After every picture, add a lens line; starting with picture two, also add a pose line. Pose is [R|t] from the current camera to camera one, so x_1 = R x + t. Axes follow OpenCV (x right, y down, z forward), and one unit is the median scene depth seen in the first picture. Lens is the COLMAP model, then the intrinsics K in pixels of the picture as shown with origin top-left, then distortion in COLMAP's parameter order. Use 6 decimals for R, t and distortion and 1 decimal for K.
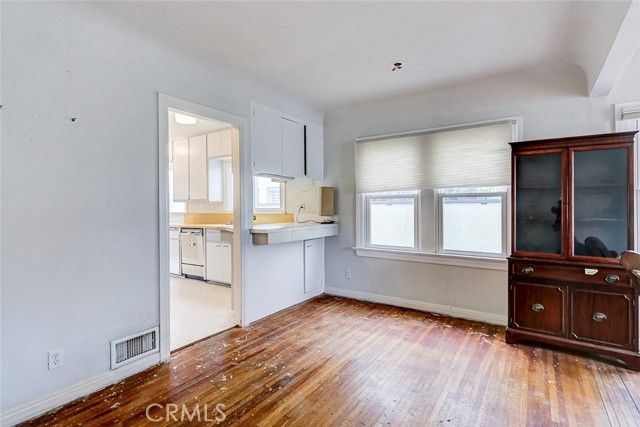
lens RADIAL K [[325.8, 0, 315.0], [0, 325.8, 210.1], [0, 0, 1]] dist [0.002608, 0.000219]
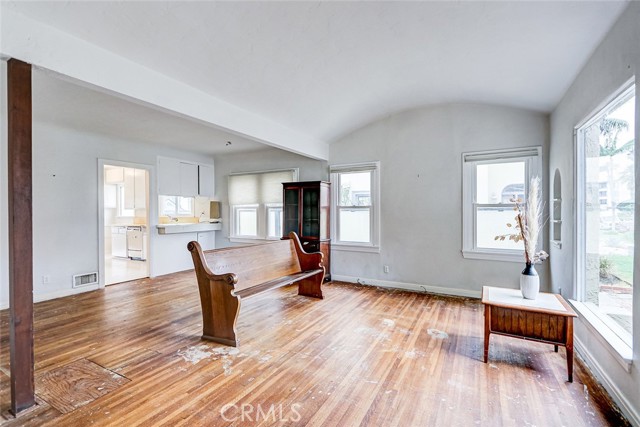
lens RADIAL K [[297.2, 0, 314.4], [0, 297.2, 213.3], [0, 0, 1]] dist [-0.000118, -0.000123]
pose [[0.995431, 0.001164, 0.095477, 0.363707], [-0.000879, 0.999995, -0.003019, -0.004538], [-0.095480, 0.002921, 0.995427, -0.520442]]
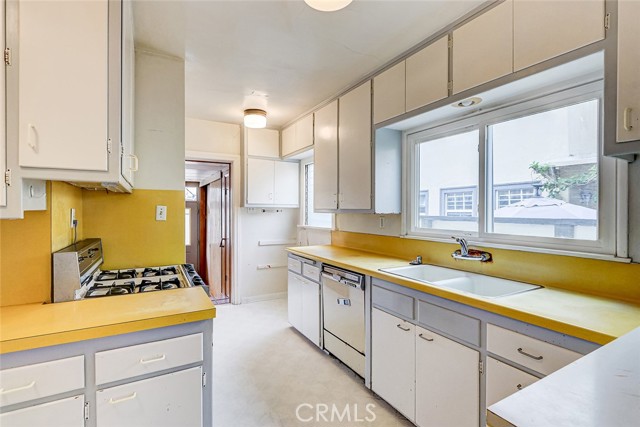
lens RADIAL K [[297.2, 0, 316.4], [0, 297.2, 210.9], [0, 0, 1]] dist [-0.000118, -0.000123]
pose [[0.901869, 0.006086, -0.431968, -0.235791], [-0.008348, 0.999960, -0.003340, -0.032363], [0.431930, 0.006618, 0.901883, 0.620797]]
